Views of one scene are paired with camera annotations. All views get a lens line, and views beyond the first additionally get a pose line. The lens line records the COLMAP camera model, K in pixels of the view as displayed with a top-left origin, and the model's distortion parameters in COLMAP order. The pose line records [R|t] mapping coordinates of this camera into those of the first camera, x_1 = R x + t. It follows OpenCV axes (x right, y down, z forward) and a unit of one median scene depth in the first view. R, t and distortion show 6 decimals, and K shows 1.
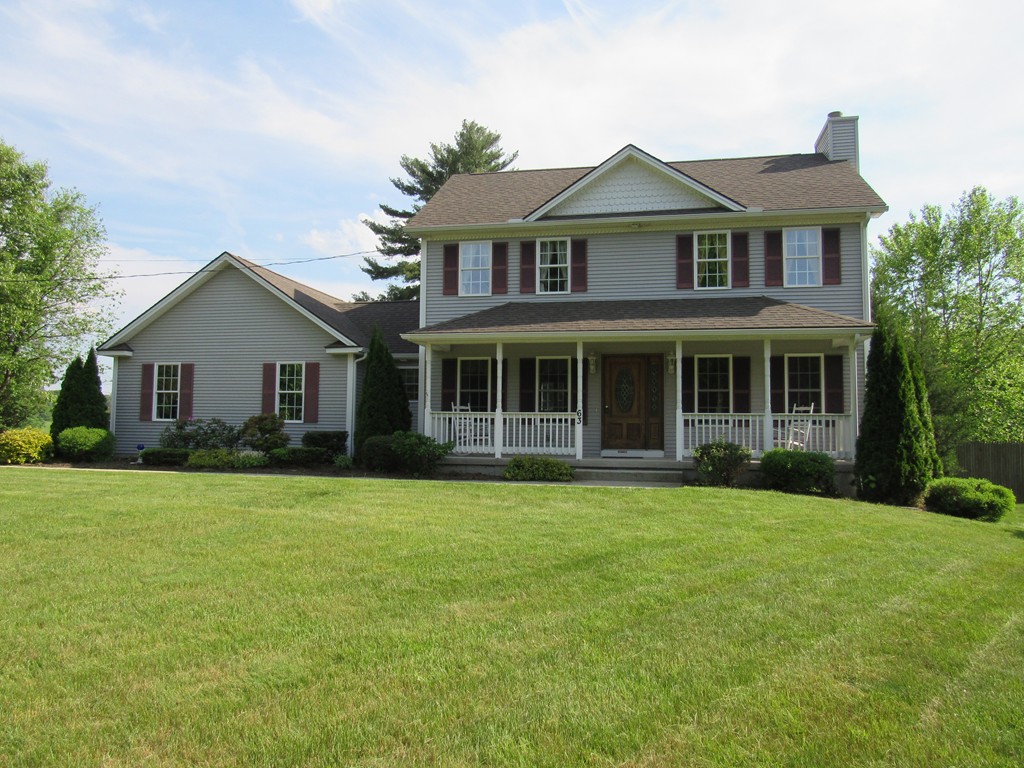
lens RADIAL K [[731.5, 0, 513.1], [0, 731.5, 390.0], [0, 0, 1]] dist [-0.028780, 0.007952]
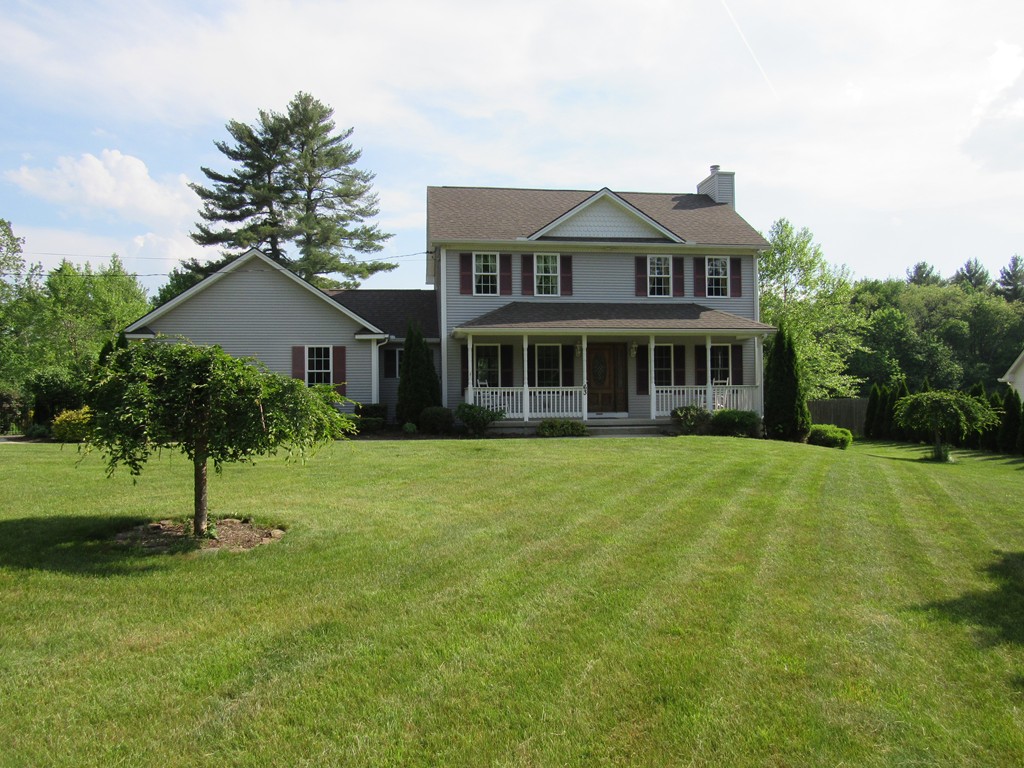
lens RADIAL K [[731.5, 0, 513.1], [0, 731.5, 390.0], [0, 0, 1]] dist [-0.028780, 0.007952]
pose [[0.942623, -0.017847, 0.333382, -0.449328], [0.000532, 0.998649, 0.051956, -0.031232], [-0.333858, -0.048798, 0.941359, -0.231108]]
